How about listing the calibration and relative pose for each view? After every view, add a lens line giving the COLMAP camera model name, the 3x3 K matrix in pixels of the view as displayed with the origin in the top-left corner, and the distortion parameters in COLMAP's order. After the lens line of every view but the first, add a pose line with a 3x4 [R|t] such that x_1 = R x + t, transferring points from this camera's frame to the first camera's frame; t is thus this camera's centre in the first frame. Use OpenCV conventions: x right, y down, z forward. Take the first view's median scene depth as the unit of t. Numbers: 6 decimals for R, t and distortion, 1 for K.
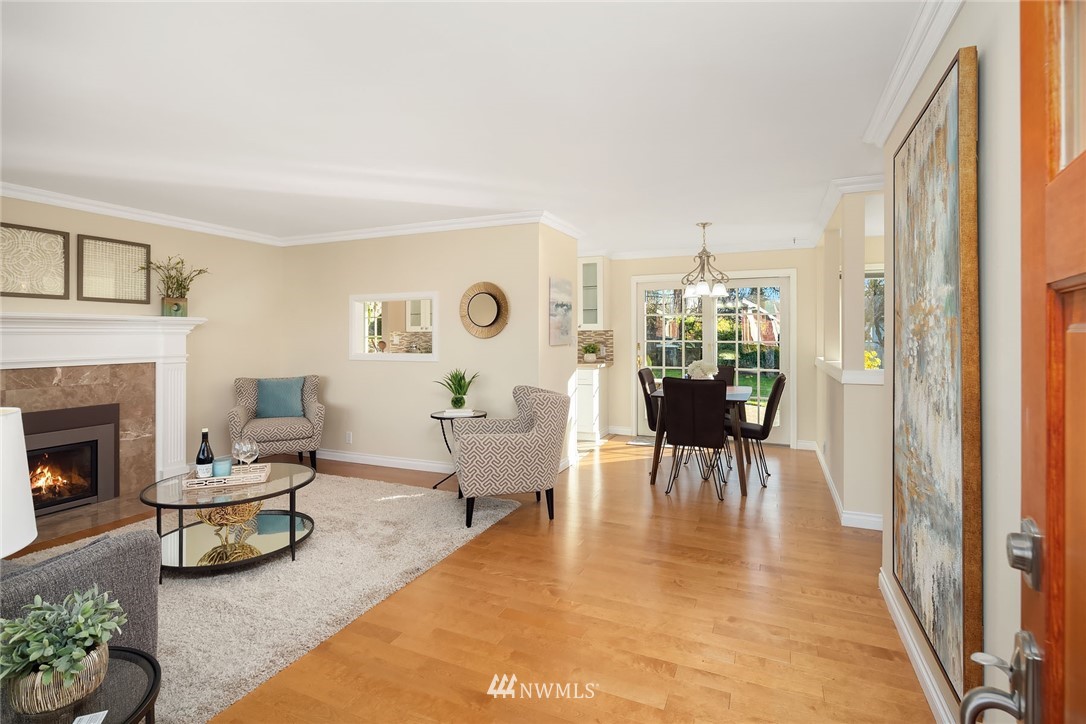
lens RADIAL K [[527.1, 0, 536.5], [0, 527.1, 334.2], [0, 0, 1]] dist [0.004676, -0.003295]
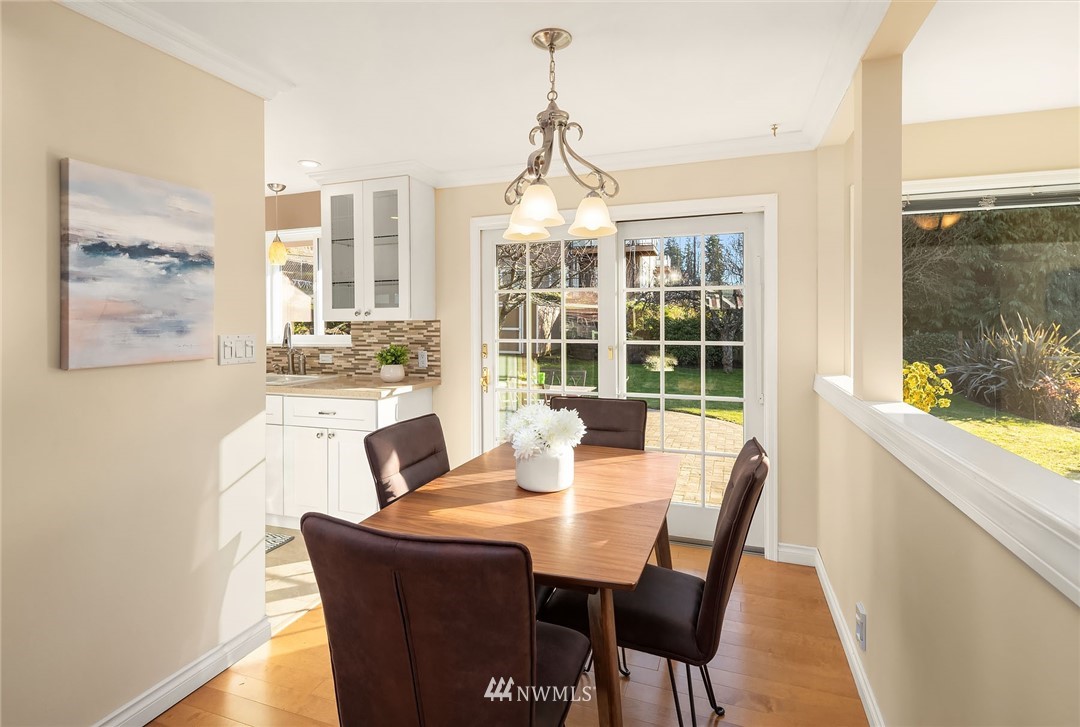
lens RADIAL K [[524.2, 0, 536.7], [0, 524.2, 321.8], [0, 0, 1]] dist [0.004676, -0.003295]
pose [[0.997403, -0.002507, 0.071986, 0.211949], [0.002514, 0.999997, -0.000007, -0.005754], [-0.071986, 0.000188, 0.997406, 0.477280]]
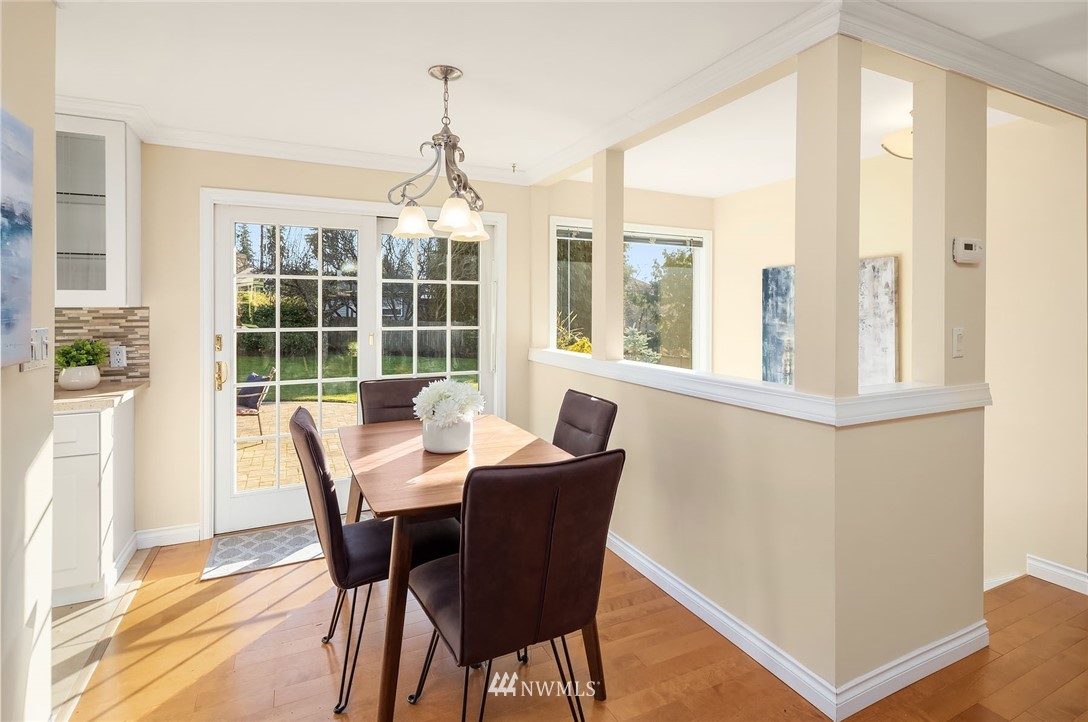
lens RADIAL K [[528.1, 0, 538.8], [0, 528.1, 314.9], [0, 0, 1]] dist [0.004676, -0.003295]
pose [[0.645880, -0.006245, 0.763413, 0.022119], [-0.005074, 0.999909, 0.012472, -0.008223], [-0.763422, -0.011928, 0.645790, 0.494399]]
